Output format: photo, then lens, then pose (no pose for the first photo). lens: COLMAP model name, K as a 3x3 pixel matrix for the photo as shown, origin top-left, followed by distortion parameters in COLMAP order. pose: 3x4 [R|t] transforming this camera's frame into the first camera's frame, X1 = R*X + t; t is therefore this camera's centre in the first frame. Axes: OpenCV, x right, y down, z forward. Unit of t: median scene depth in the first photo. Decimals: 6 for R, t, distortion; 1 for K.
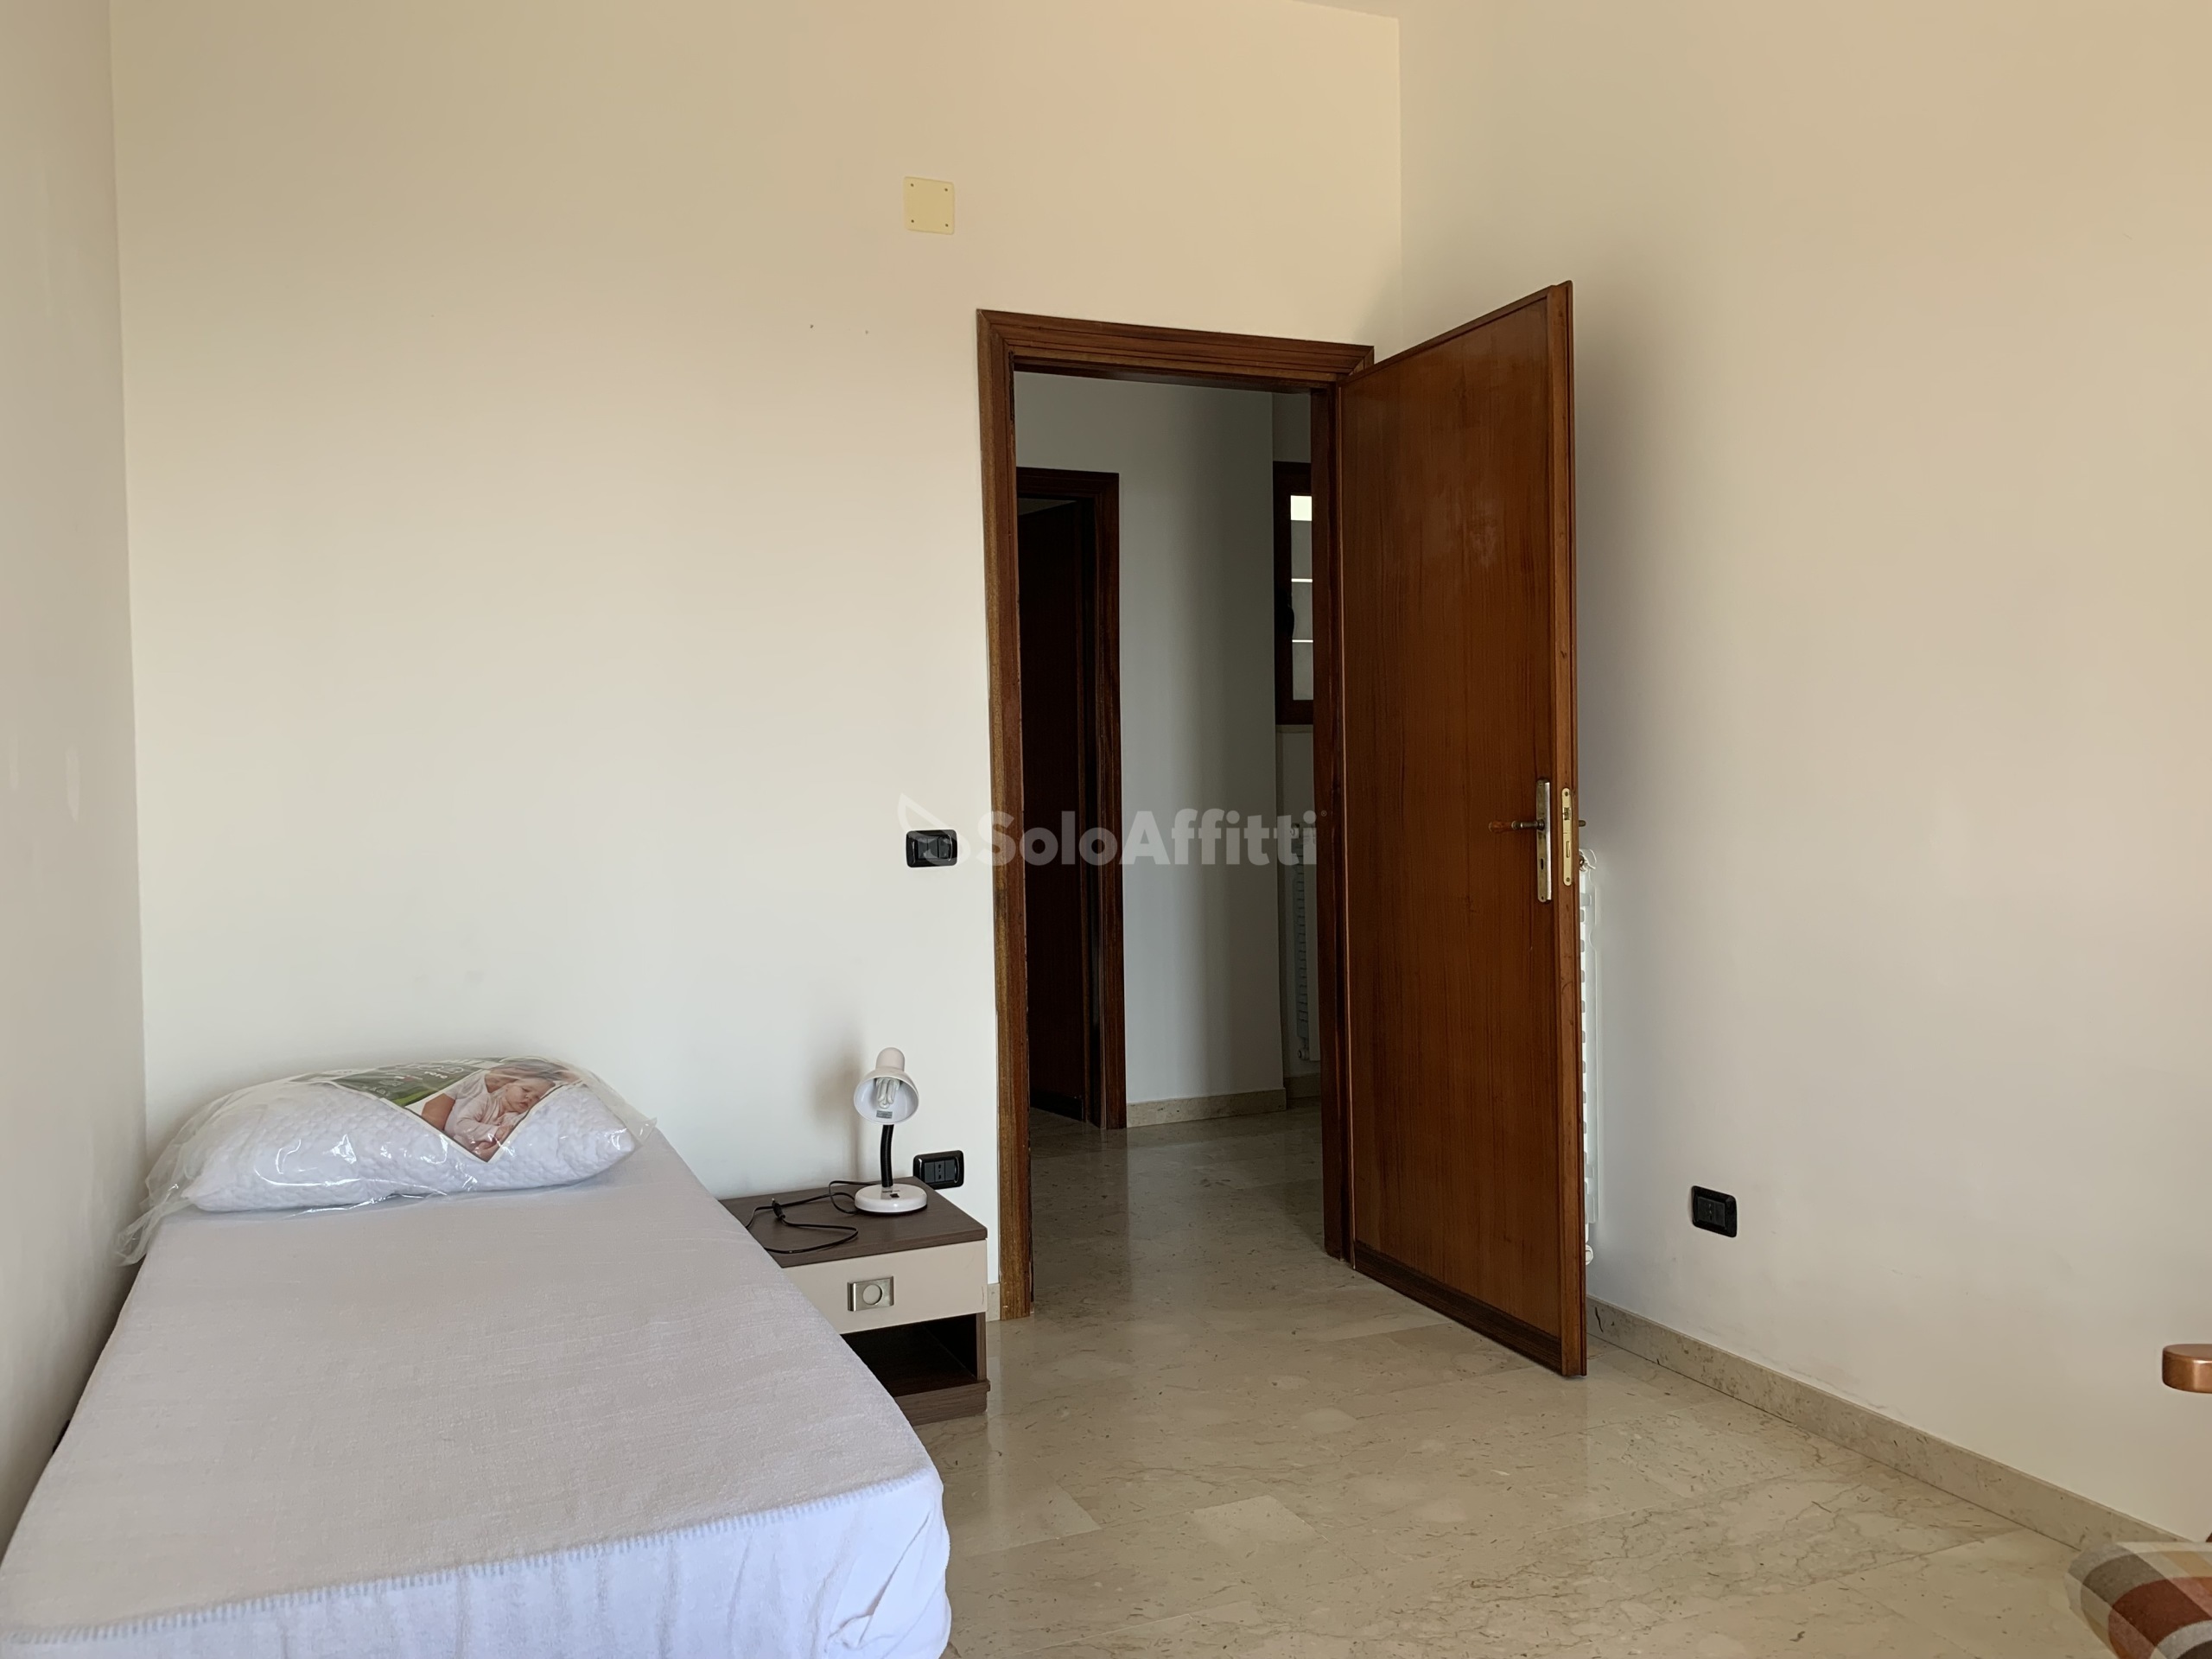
lens RADIAL K [[1712.5, 0, 1108.5], [0, 1712.5, 815.3], [0, 0, 1]] dist [0.098961, -0.124303]
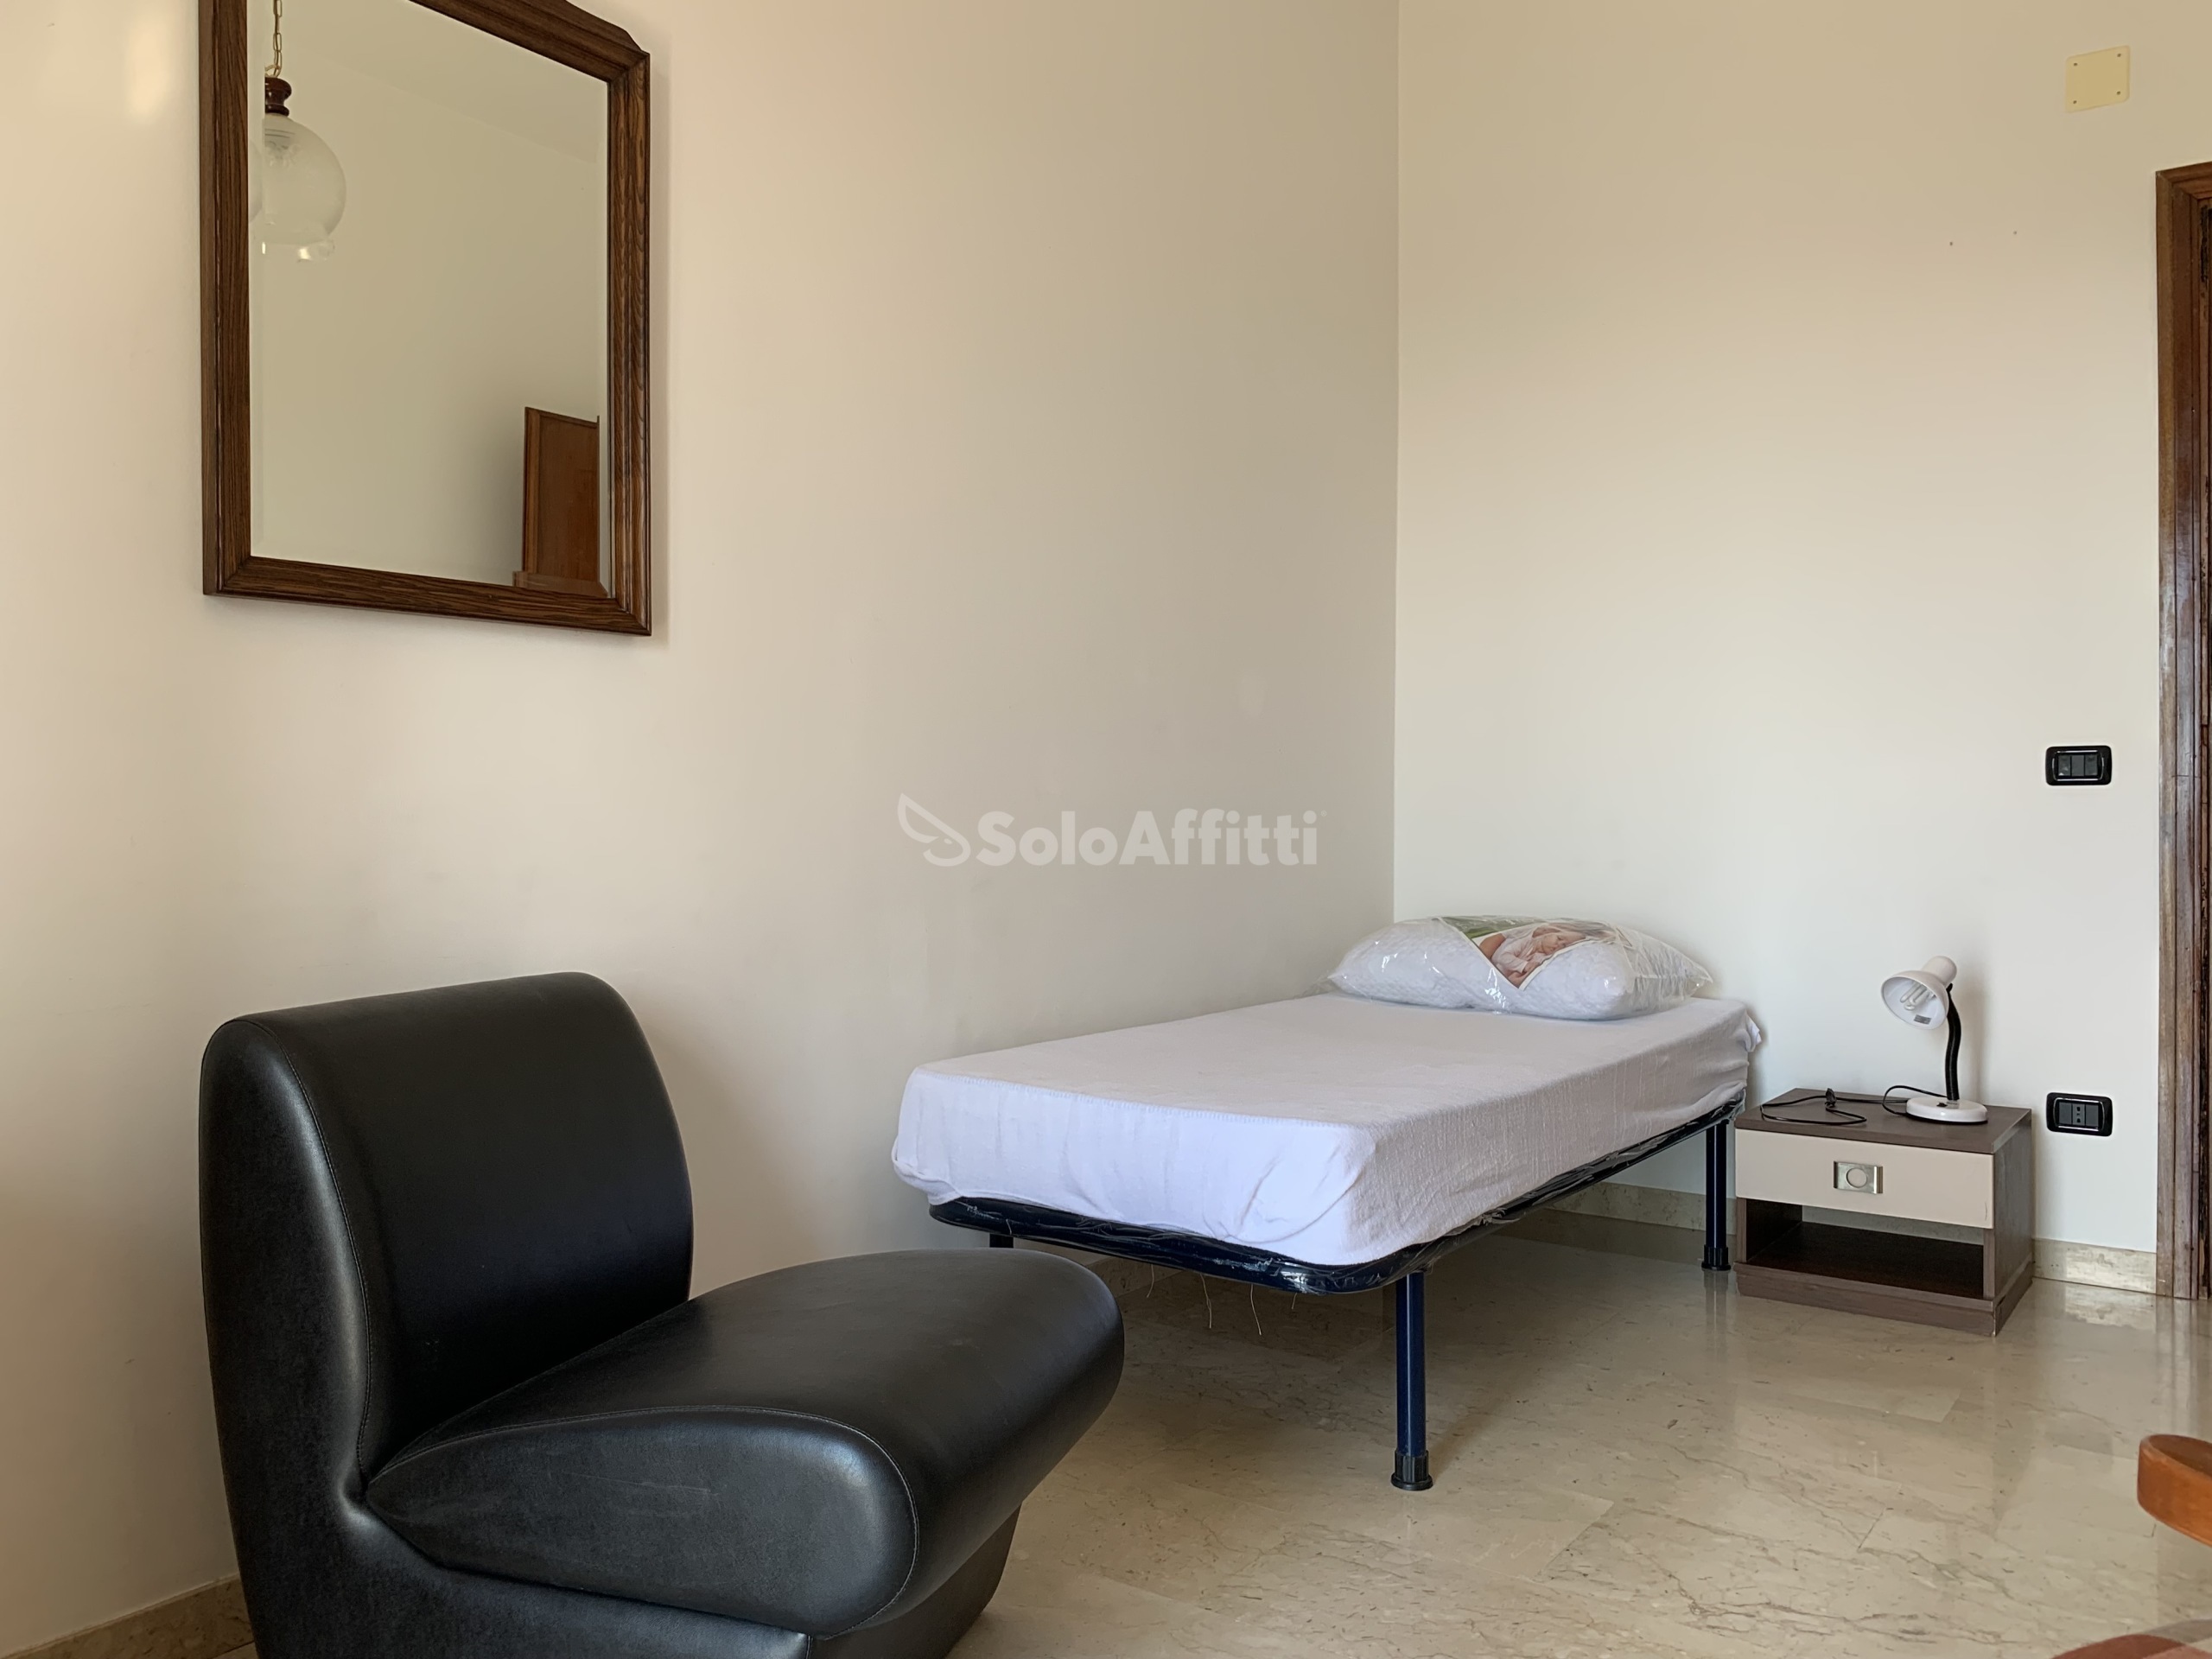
lens RADIAL K [[1712.5, 0, 1108.5], [0, 1712.5, 815.3], [0, 0, 1]] dist [0.098961, -0.124303]
pose [[0.499935, 0.007171, -0.866034, 0.587443], [-0.031303, 0.999462, -0.009794, 0.093971], [0.865497, 0.032006, 0.499890, 0.098343]]
